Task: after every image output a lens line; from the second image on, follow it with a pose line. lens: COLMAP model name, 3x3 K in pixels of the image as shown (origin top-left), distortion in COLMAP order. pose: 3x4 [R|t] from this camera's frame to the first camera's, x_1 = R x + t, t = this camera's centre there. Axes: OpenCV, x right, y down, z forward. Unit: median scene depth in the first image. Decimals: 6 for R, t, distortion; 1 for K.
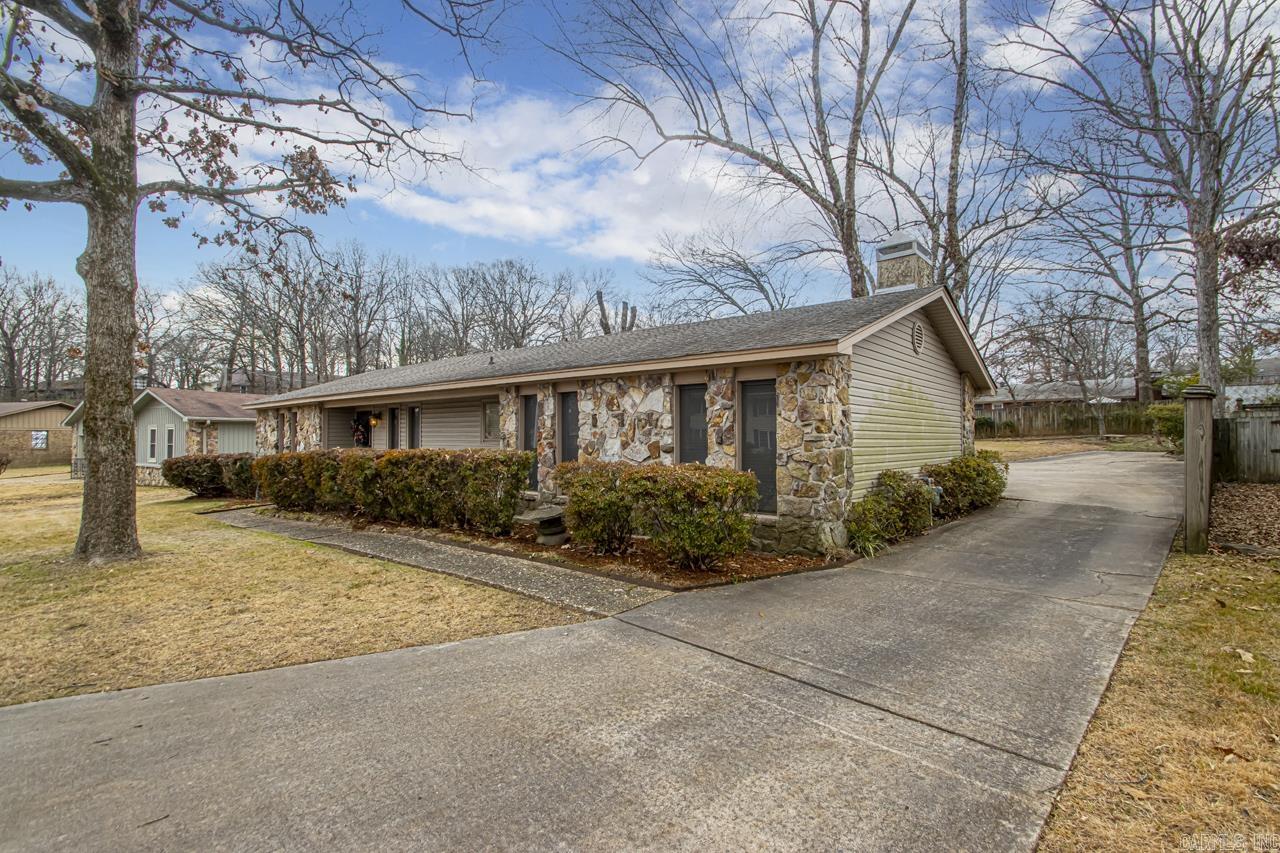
lens RADIAL K [[601.0, 0, 651.6], [0, 601.0, 422.0], [0, 0, 1]] dist [0.021432, -0.021892]
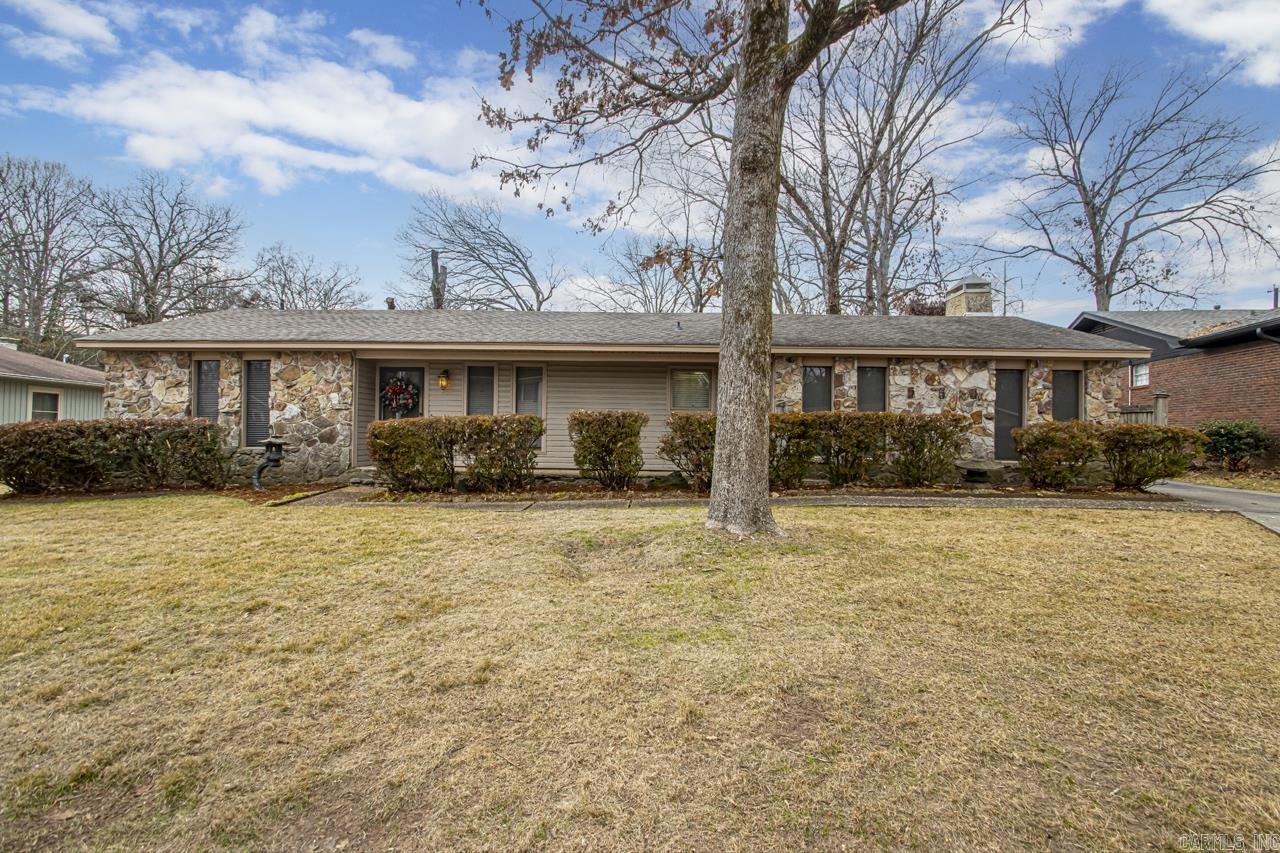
lens RADIAL K [[601.0, 0, 651.6], [0, 601.0, 422.0], [0, 0, 1]] dist [0.021432, -0.021892]
pose [[0.796762, 0.022811, 0.603862, -1.306375], [-0.033428, 0.999421, 0.006353, 0.069501], [-0.603368, -0.025248, 0.797063, 0.376147]]
